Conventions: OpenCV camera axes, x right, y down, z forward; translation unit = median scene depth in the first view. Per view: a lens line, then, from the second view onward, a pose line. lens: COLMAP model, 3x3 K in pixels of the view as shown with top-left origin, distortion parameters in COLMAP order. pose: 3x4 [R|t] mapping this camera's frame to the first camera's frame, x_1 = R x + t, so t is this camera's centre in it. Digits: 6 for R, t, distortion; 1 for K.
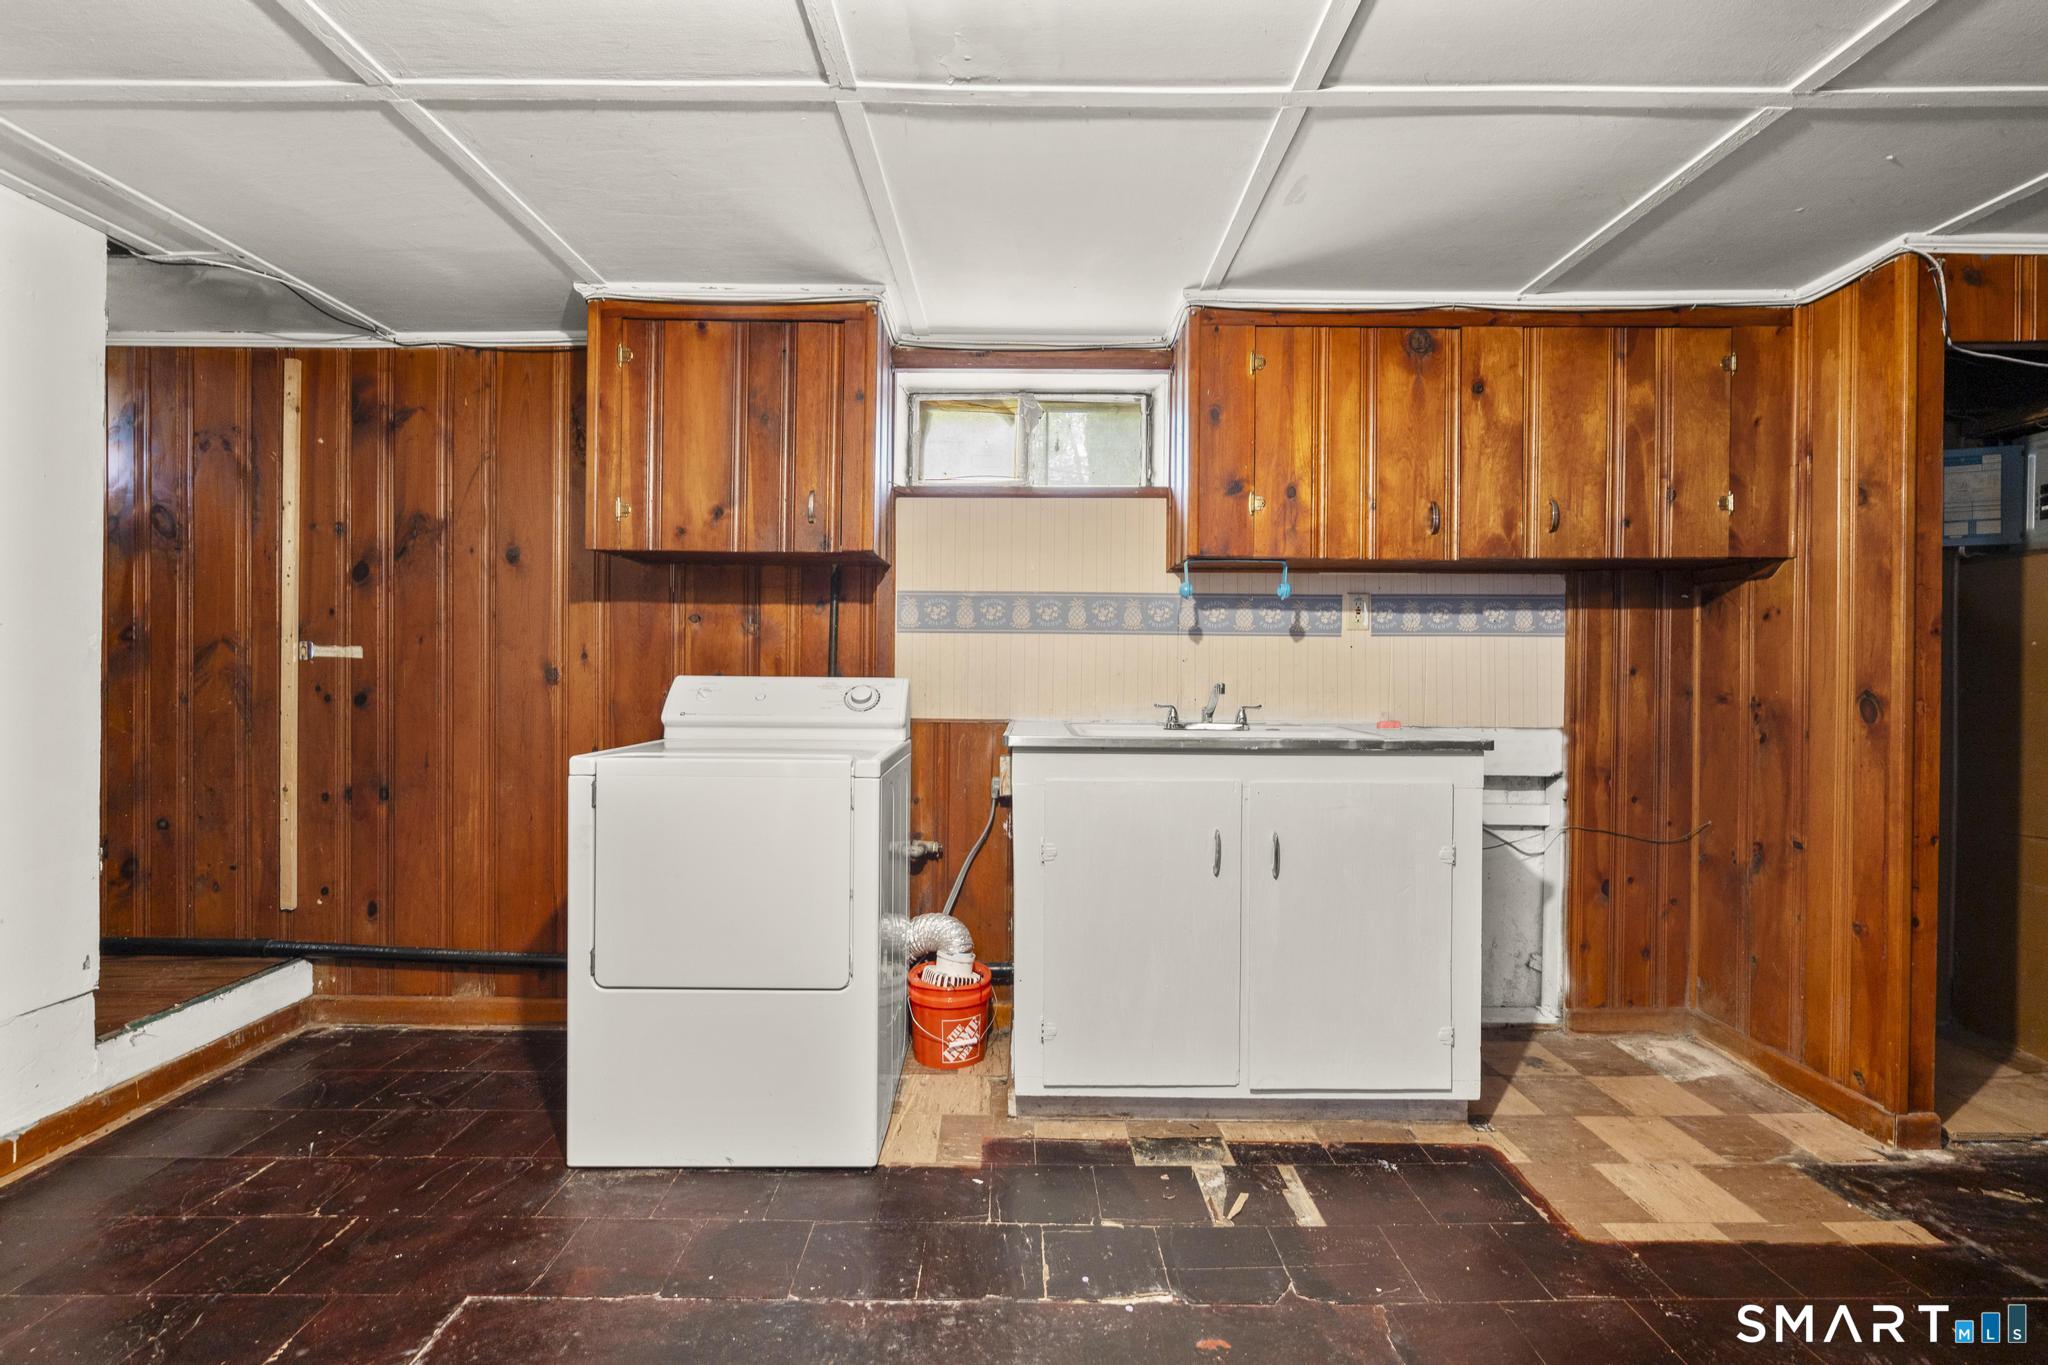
lens RADIAL K [[921.3, 0, 1018.9], [0, 921.3, 681.5], [0, 0, 1]] dist [-0.002792, -0.000132]
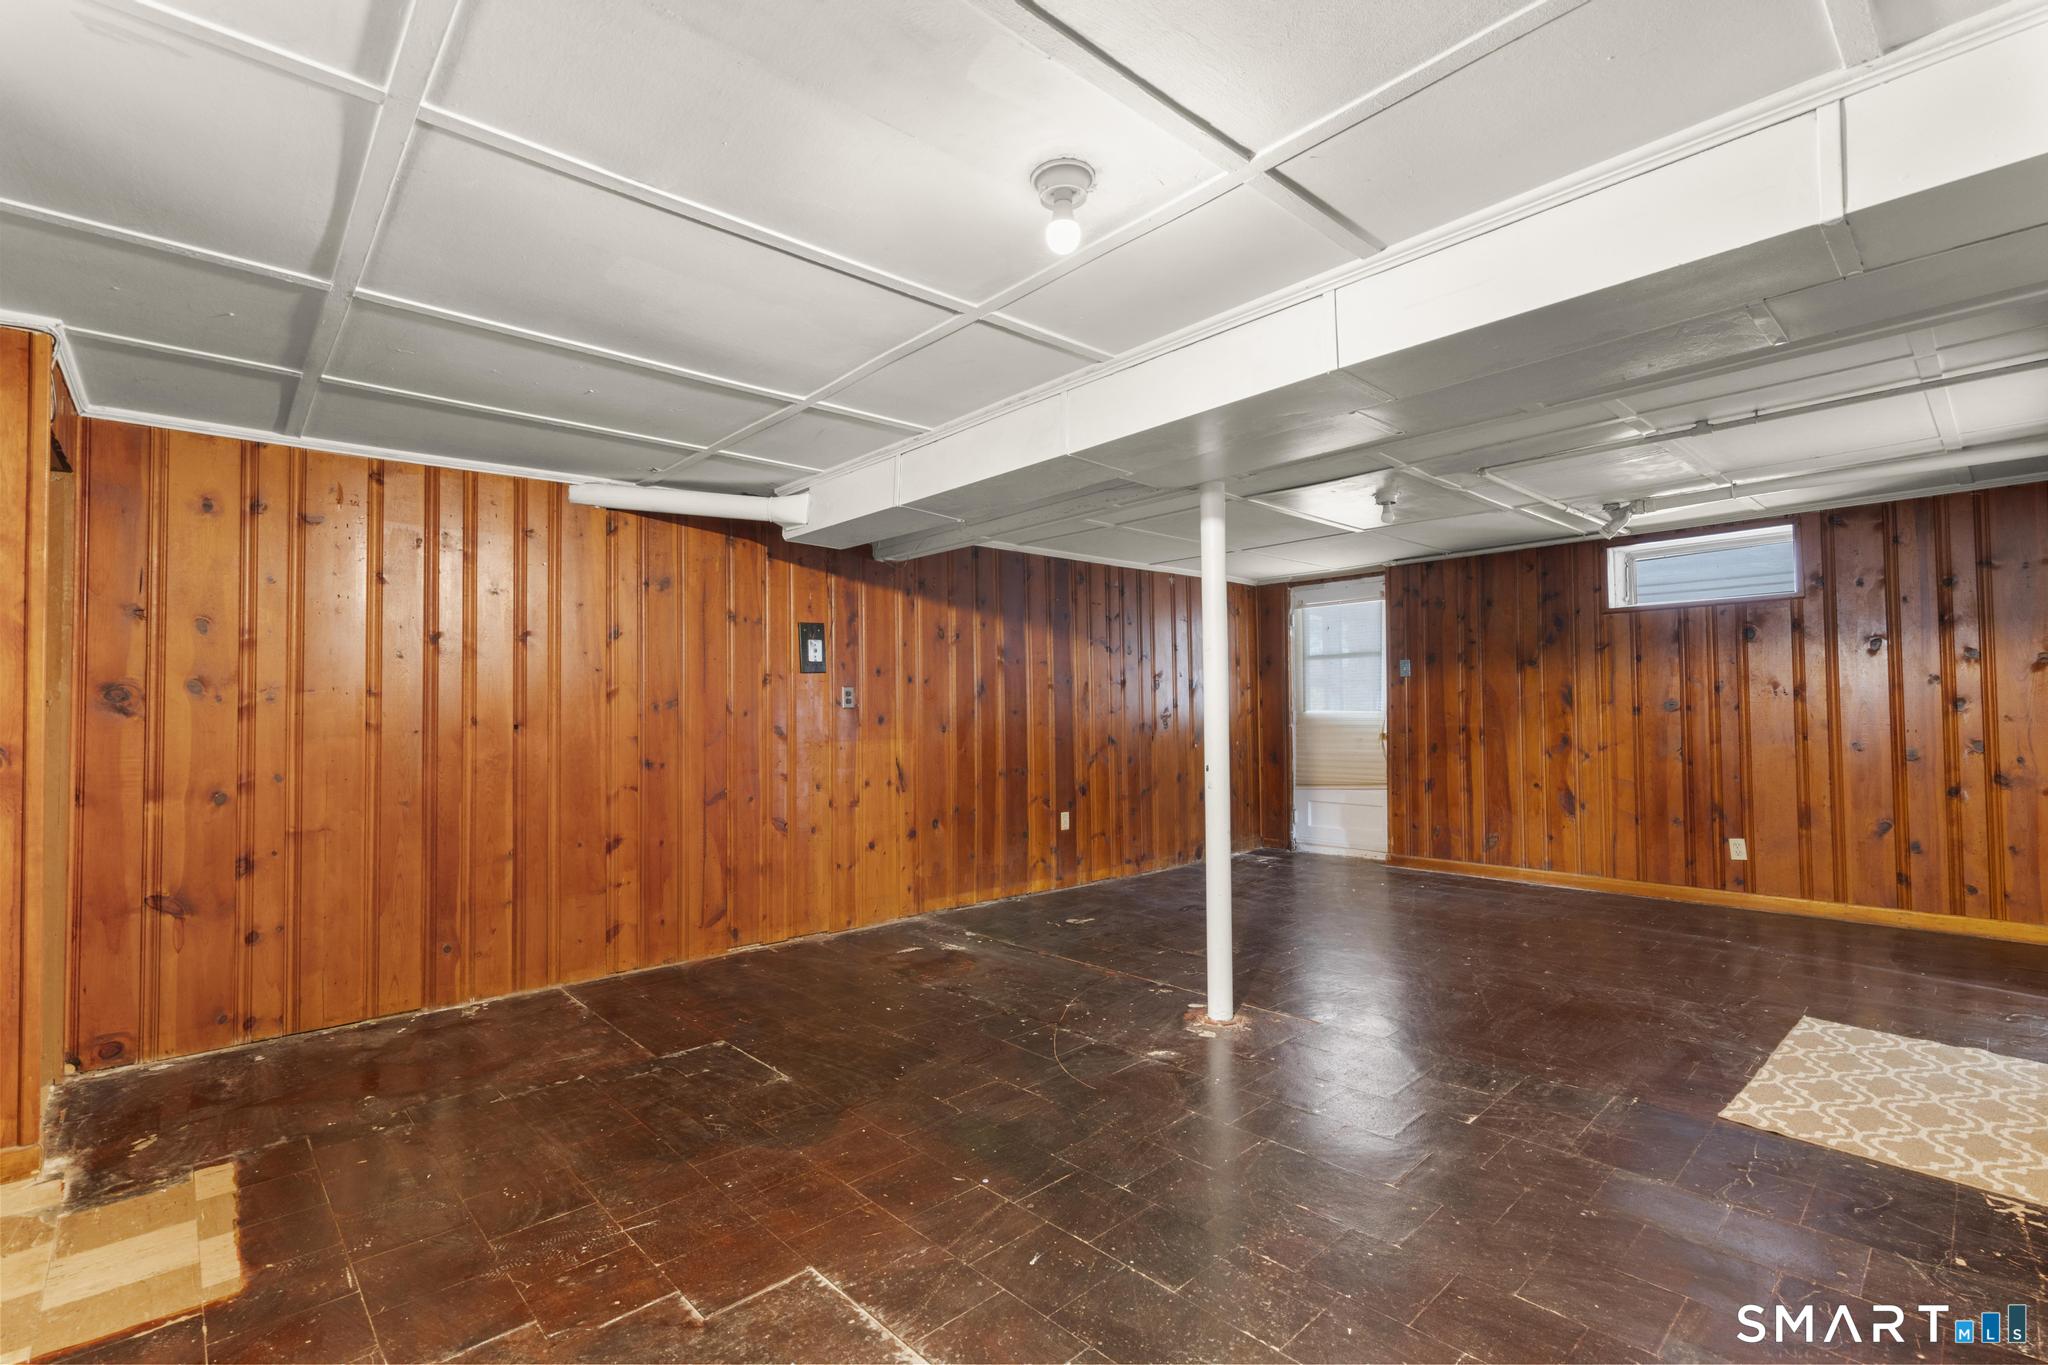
lens RADIAL K [[921.3, 0, 1018.3], [0, 921.3, 685.2], [0, 0, 1]] dist [-0.002792, -0.000132]
pose [[-0.672397, 0.023073, 0.739831, -0.458631], [0.014497, 0.999733, -0.018003, -0.013563], [-0.740049, -0.001380, -0.672552, 0.679267]]
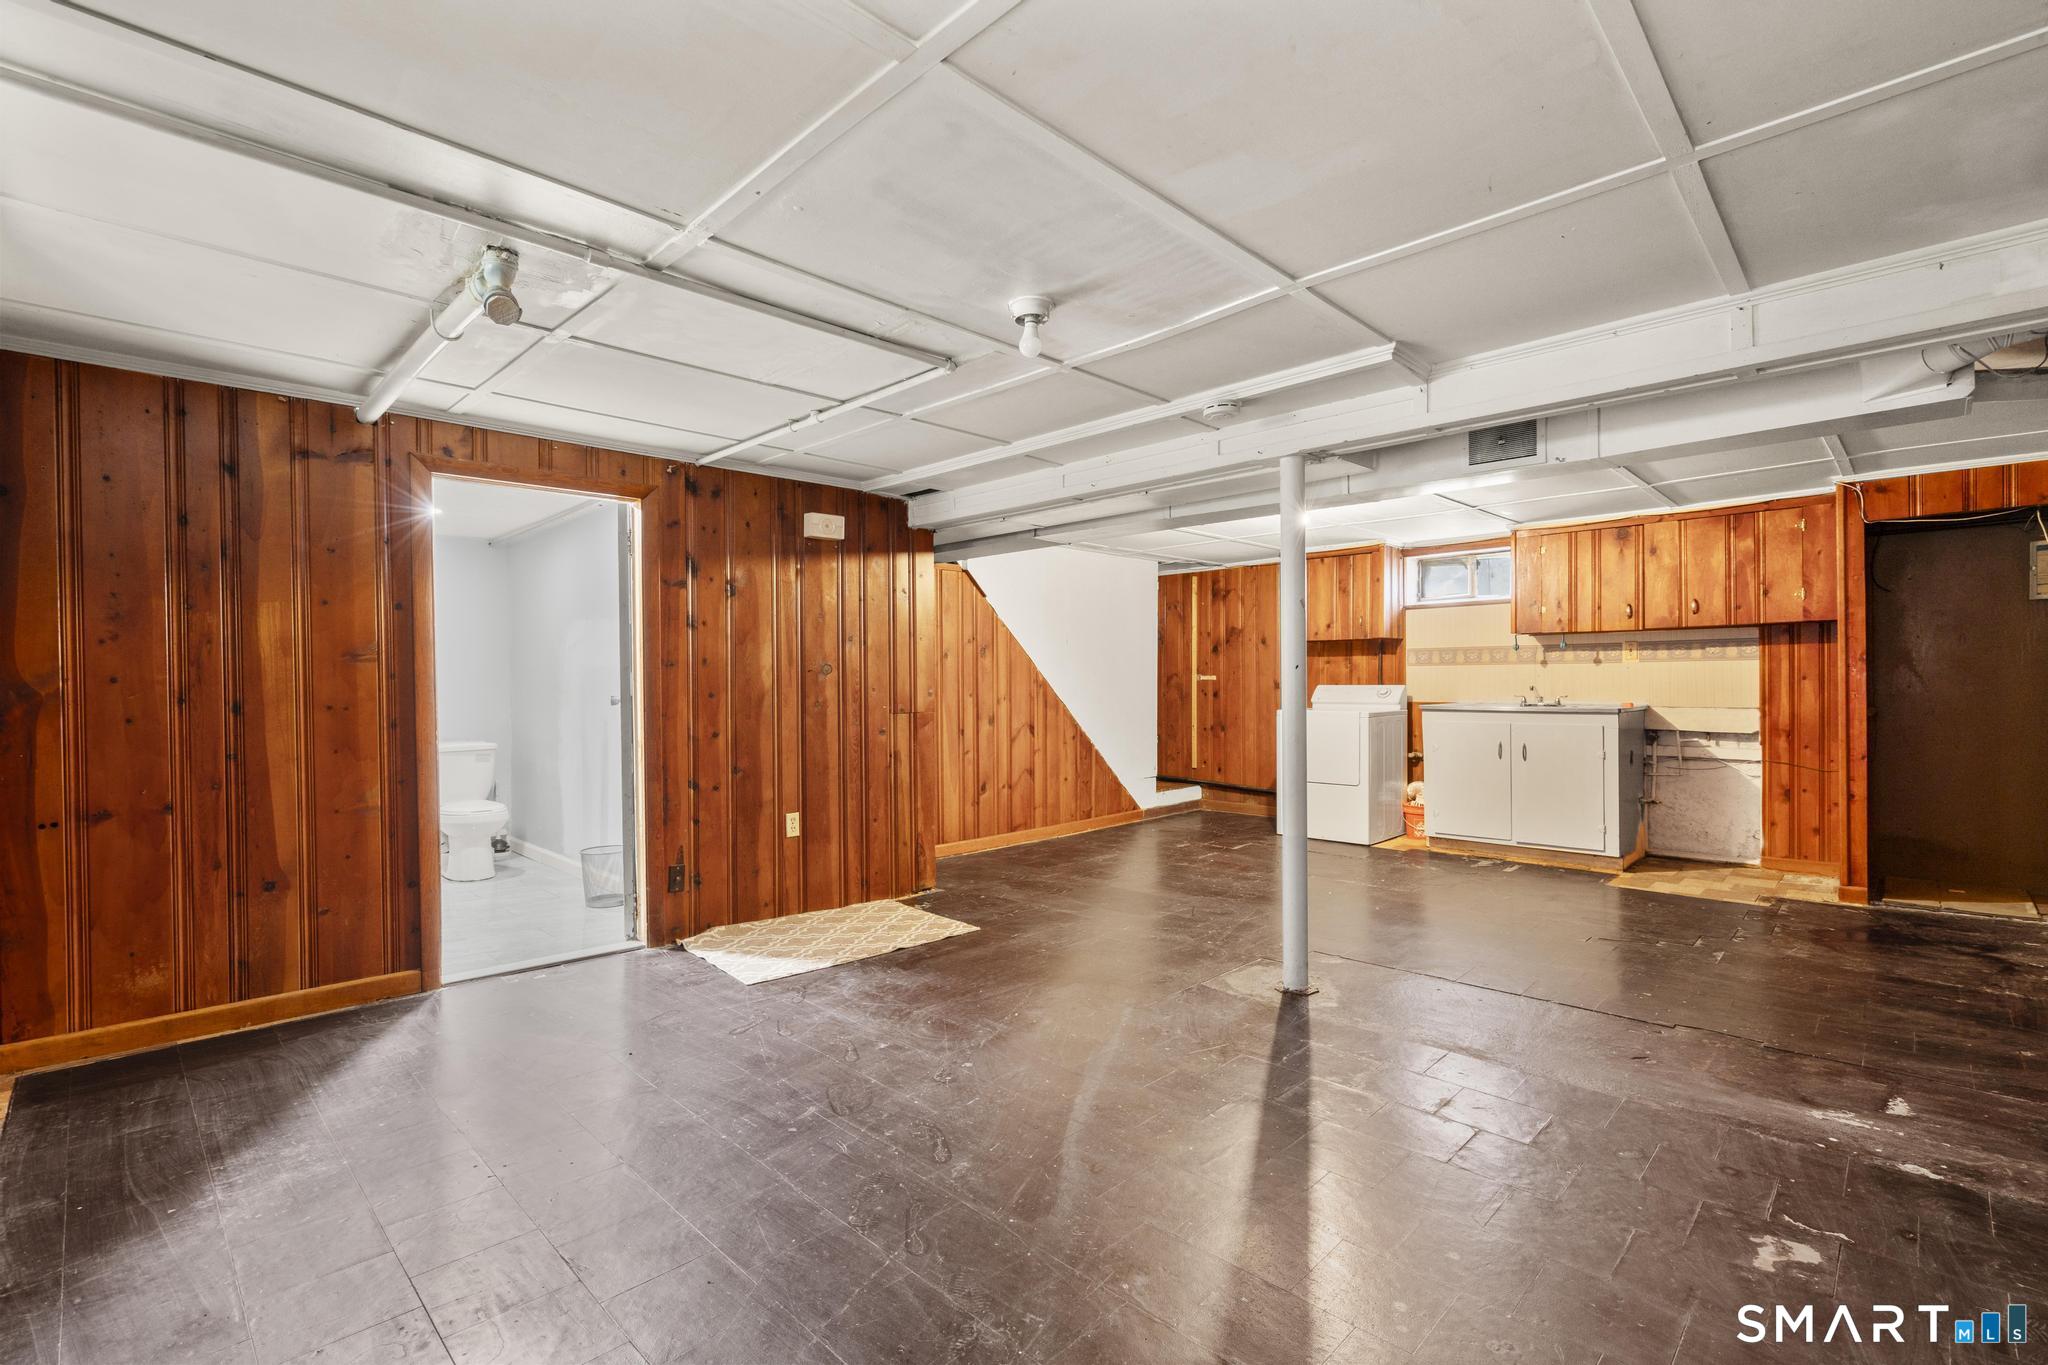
lens RADIAL K [[921.3, 0, 1027.4], [0, 921.3, 690.0], [0, 0, 1]] dist [-0.002792, -0.000132]
pose [[0.713420, -0.006050, -0.700711, 0.847266], [0.005570, 0.999980, -0.002962, 0.010796], [0.700715, -0.001789, 0.713439, -1.412187]]
